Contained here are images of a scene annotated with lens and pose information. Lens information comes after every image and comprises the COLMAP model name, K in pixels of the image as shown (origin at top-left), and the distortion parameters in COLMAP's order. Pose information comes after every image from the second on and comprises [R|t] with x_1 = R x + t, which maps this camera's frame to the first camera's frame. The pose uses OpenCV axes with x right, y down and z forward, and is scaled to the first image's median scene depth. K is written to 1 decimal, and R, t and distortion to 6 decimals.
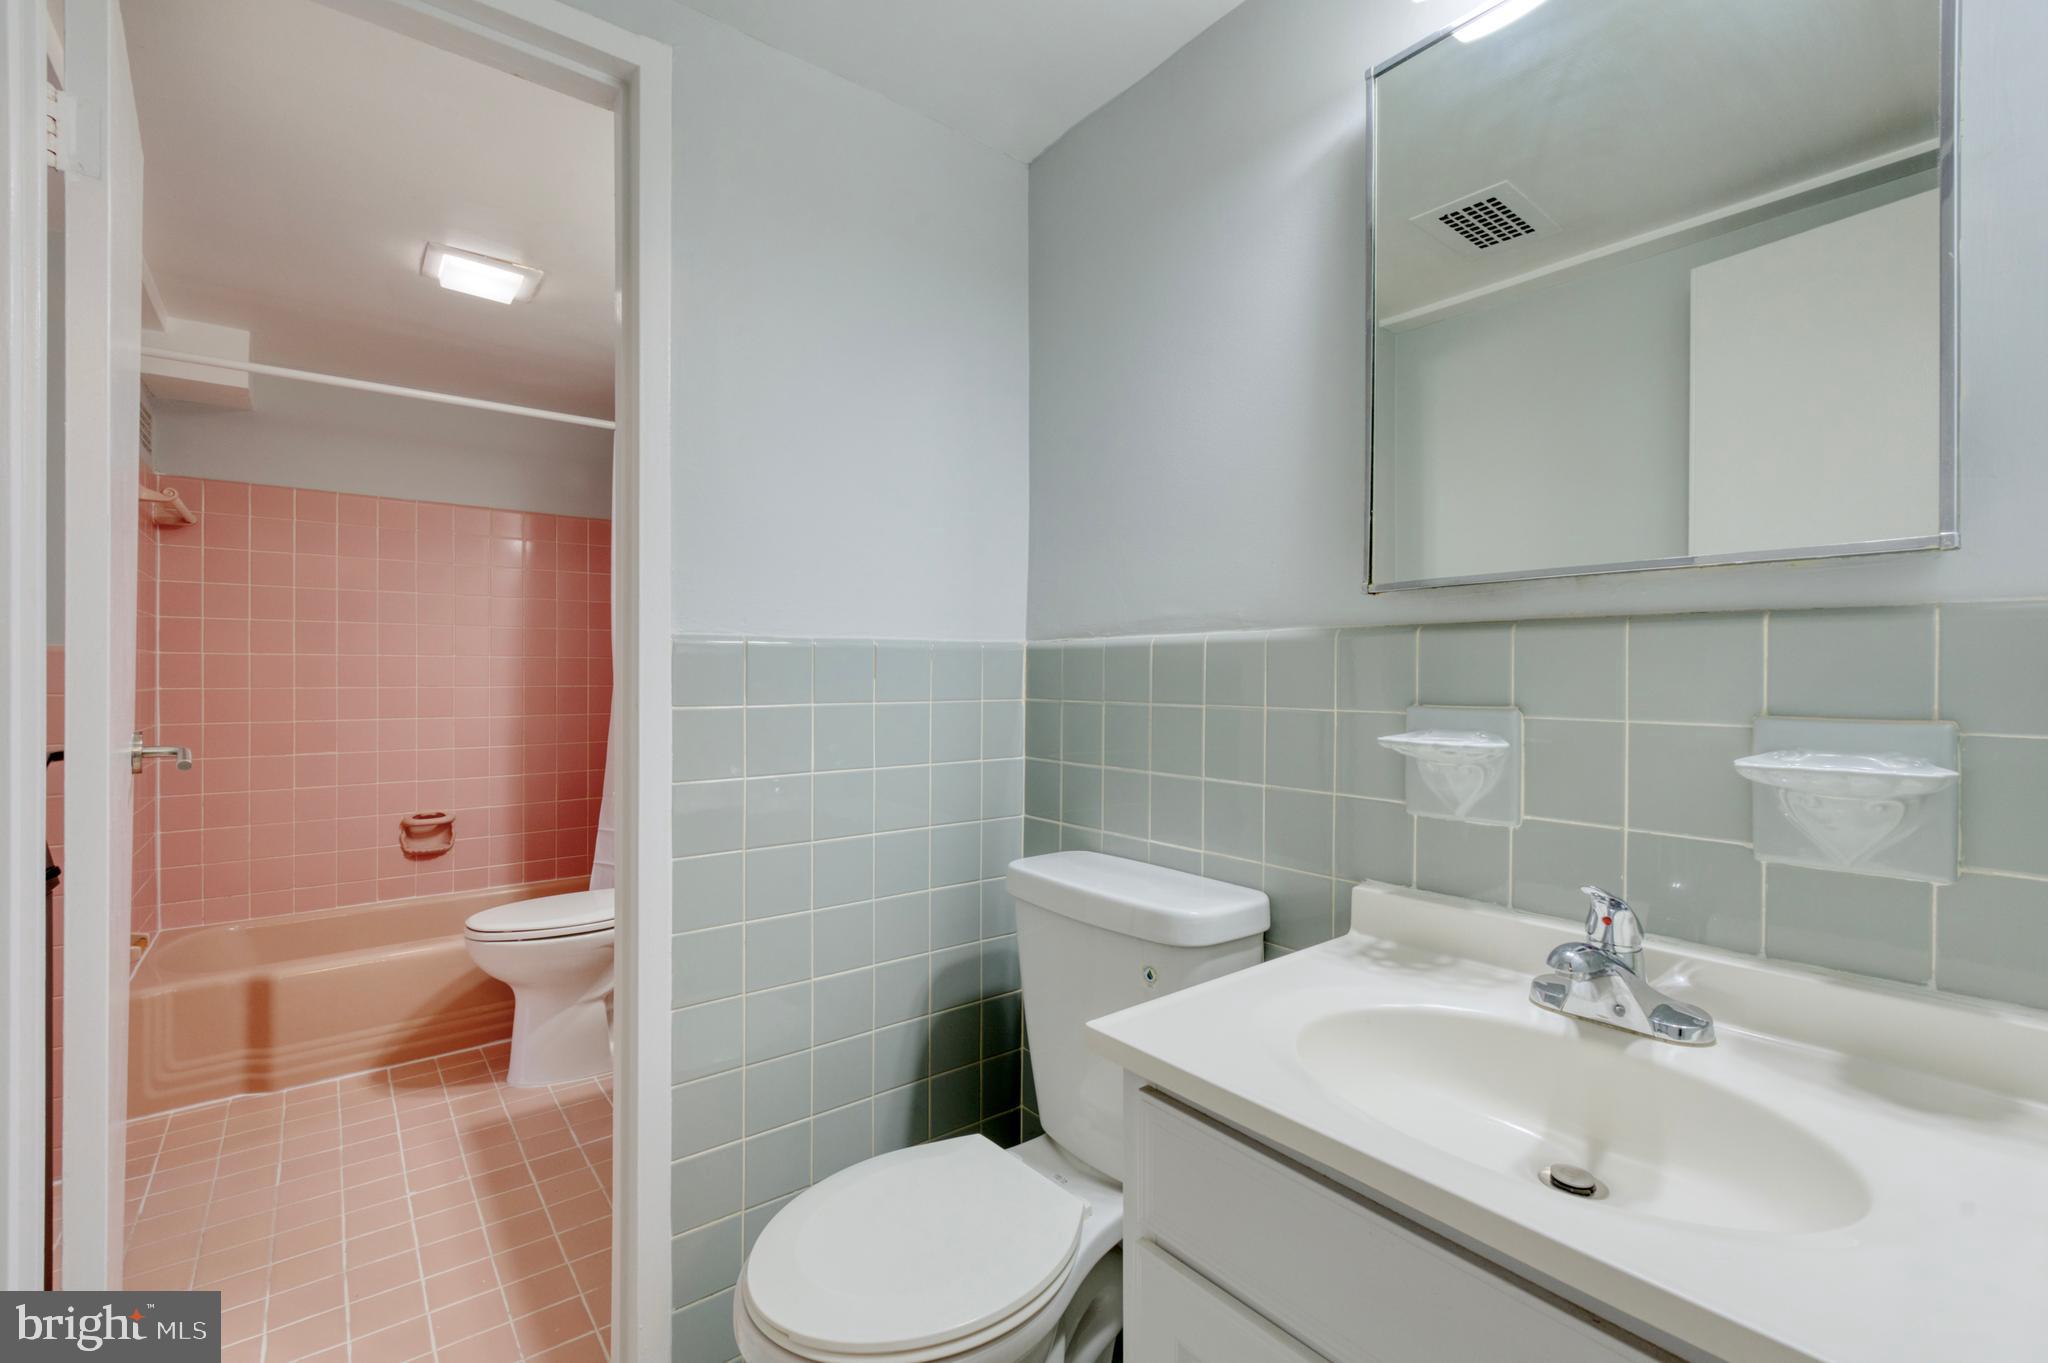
lens RADIAL K [[898.5, 0, 1026.1], [0, 898.5, 677.5], [0, 0, 1]] dist [0.009059, 0.000447]
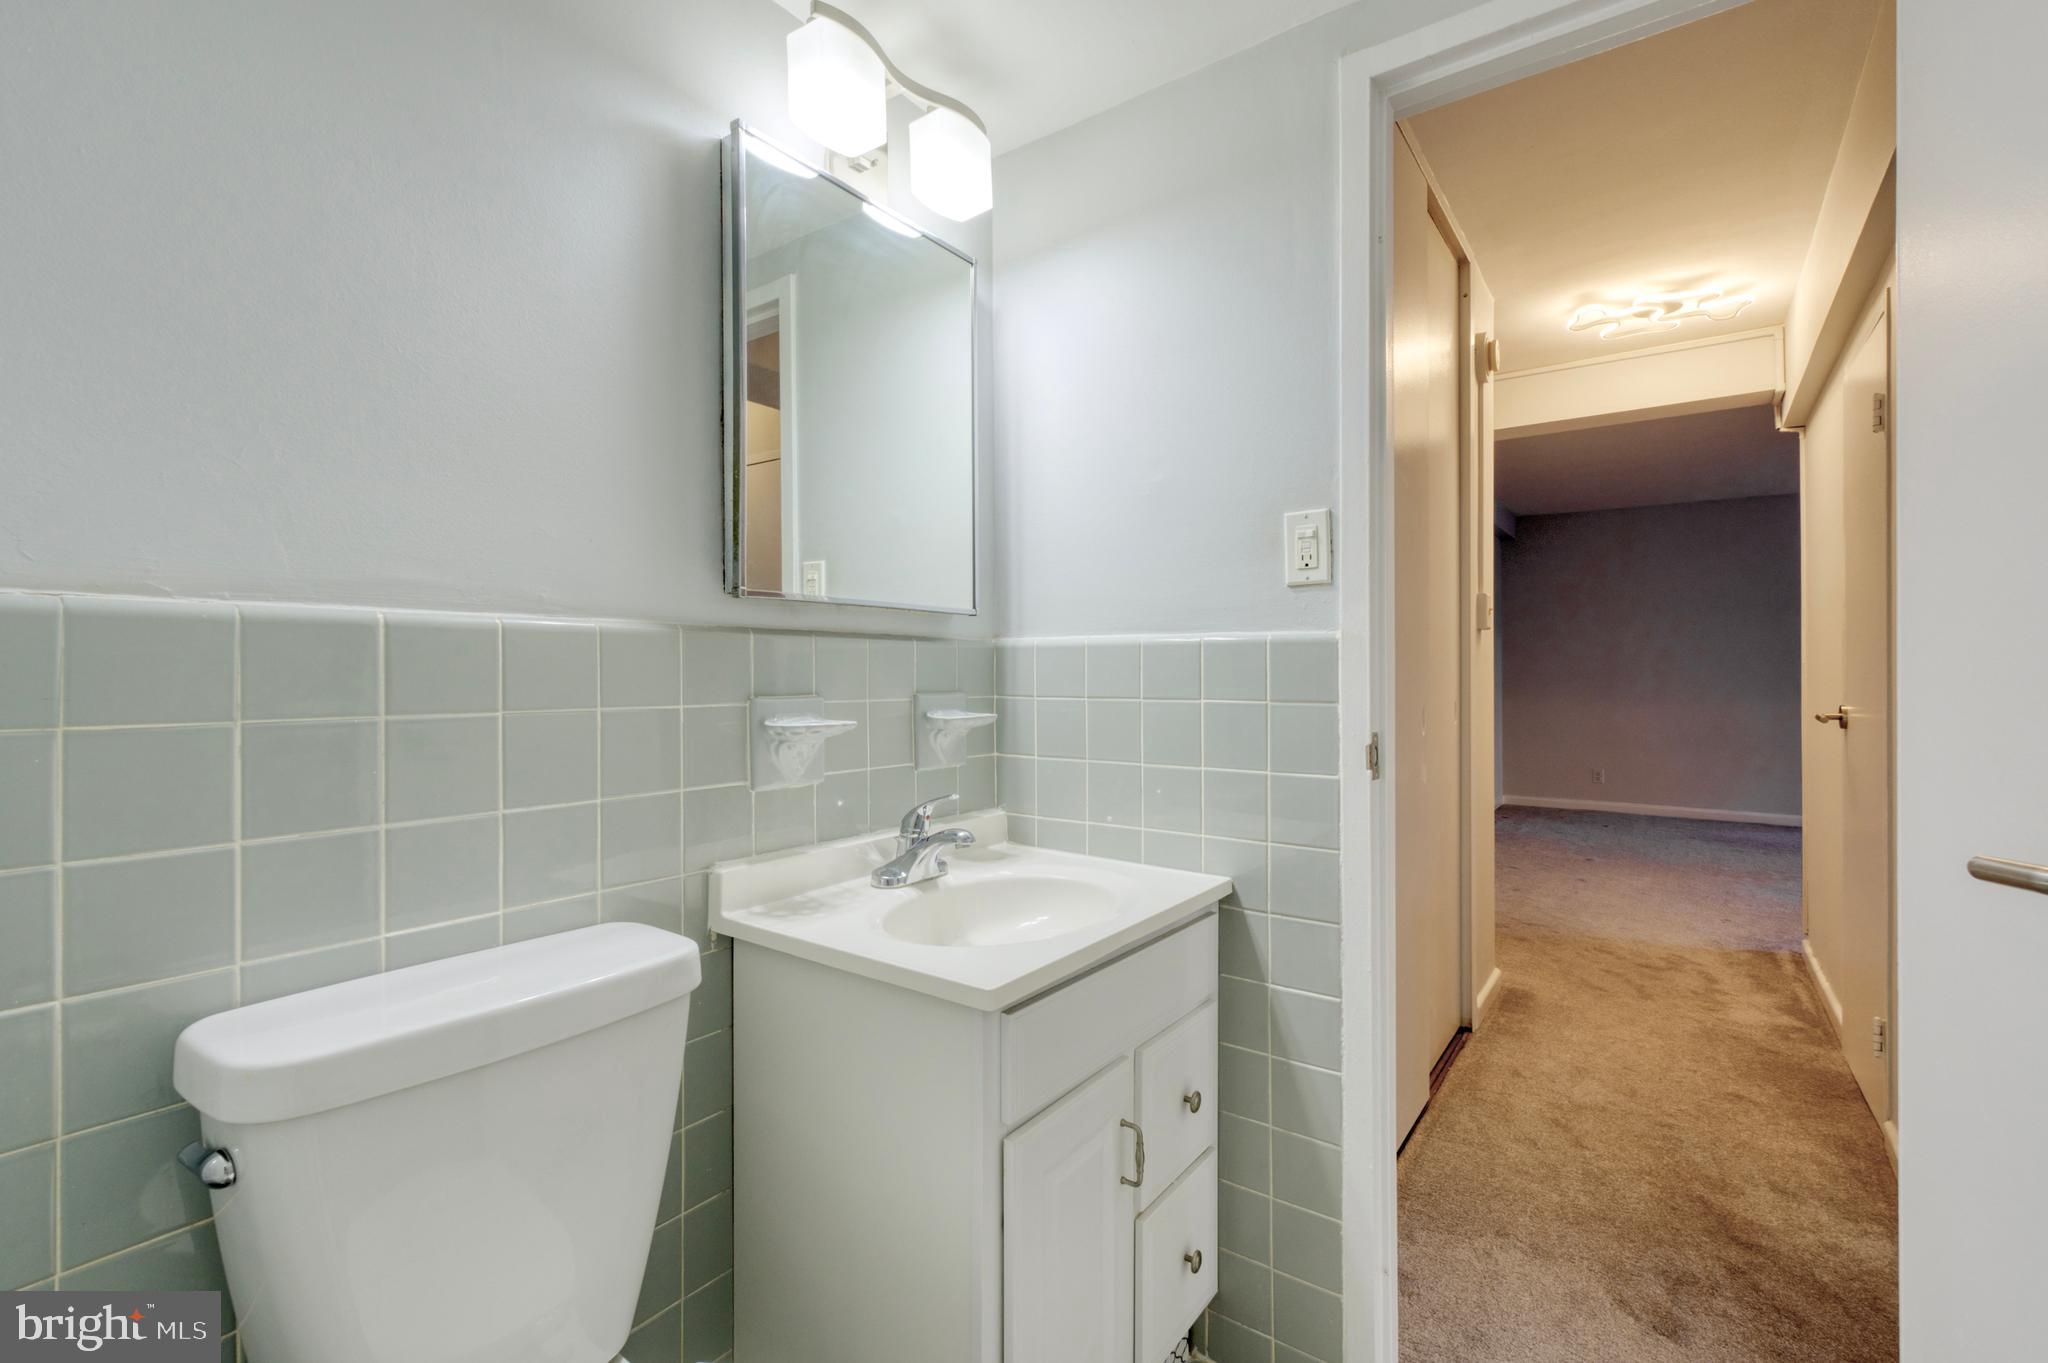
lens RADIAL K [[898.5, 0, 1033.8], [0, 898.5, 670.8], [0, 0, 1]] dist [0.009059, 0.000447]
pose [[-0.265699, -0.000440, 0.964056, -5.172780], [0.003480, 0.999993, 0.001416, -0.020295], [-0.964050, 0.003731, -0.265696, 6.376795]]
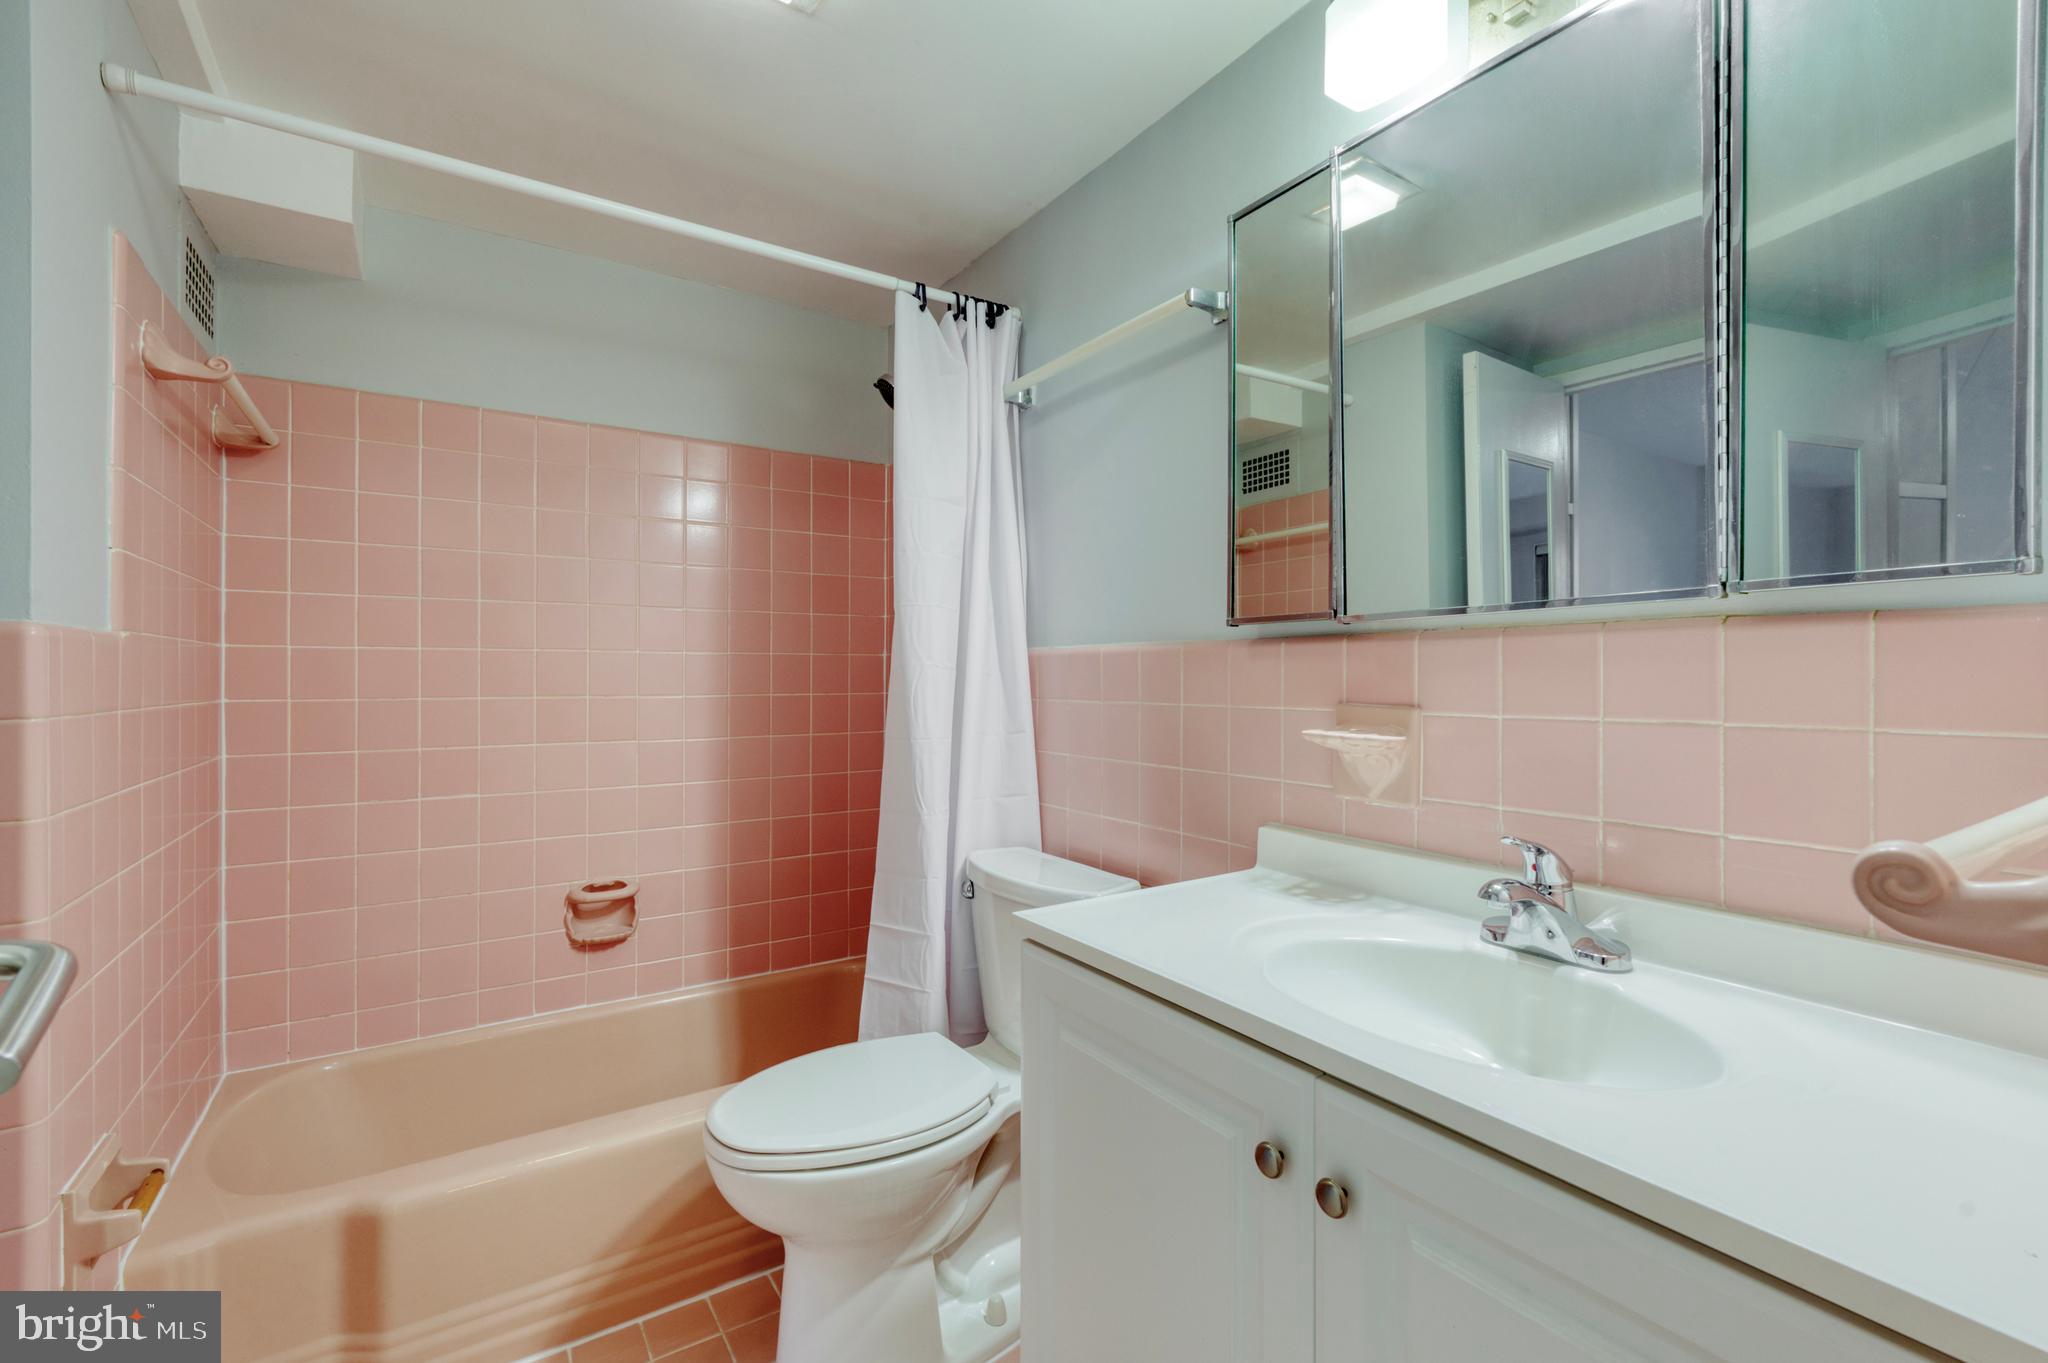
lens RADIAL K [[898.5, 0, 1027.4], [0, 898.5, 677.7], [0, 0, 1]] dist [0.009059, 0.000447]
pose [[0.996393, -0.001481, -0.084841, -0.298803], [0.001150, 0.999992, -0.003959, -0.000938], [0.084846, 0.003847, 0.996387, 0.365632]]
